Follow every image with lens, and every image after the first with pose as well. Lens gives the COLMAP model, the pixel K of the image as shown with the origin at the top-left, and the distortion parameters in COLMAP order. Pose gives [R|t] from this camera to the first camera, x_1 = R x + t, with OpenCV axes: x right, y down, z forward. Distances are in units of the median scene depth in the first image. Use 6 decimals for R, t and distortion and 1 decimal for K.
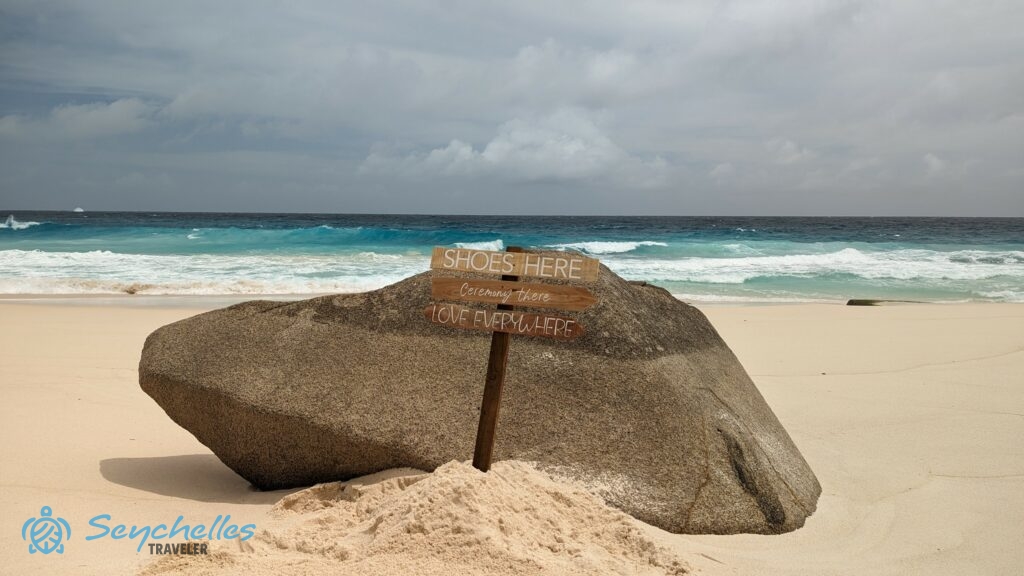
lens RADIAL K [[719.8, 0, 512.1], [0, 719.8, 287.5], [0, 0, 1]] dist [-0.000702, -0.002852]
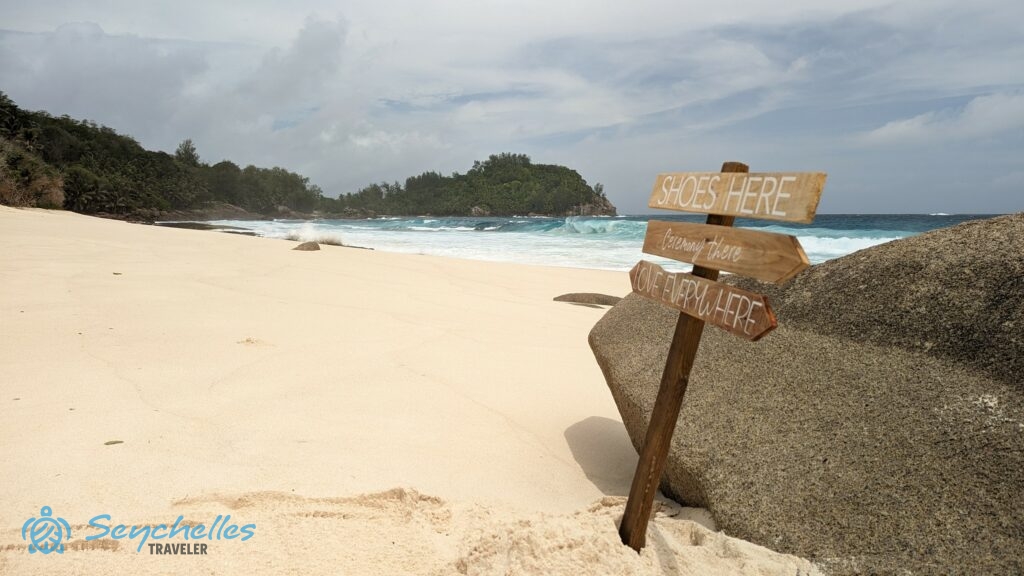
lens RADIAL K [[719.8, 0, 511.9], [0, 719.8, 289.3], [0, 0, 1]] dist [-0.000702, -0.002852]
pose [[0.480928, 0.080346, -0.873071, 0.416523], [-0.082769, 0.995506, 0.046021, 0.028277], [0.872844, 0.050130, 0.485417, 0.604104]]
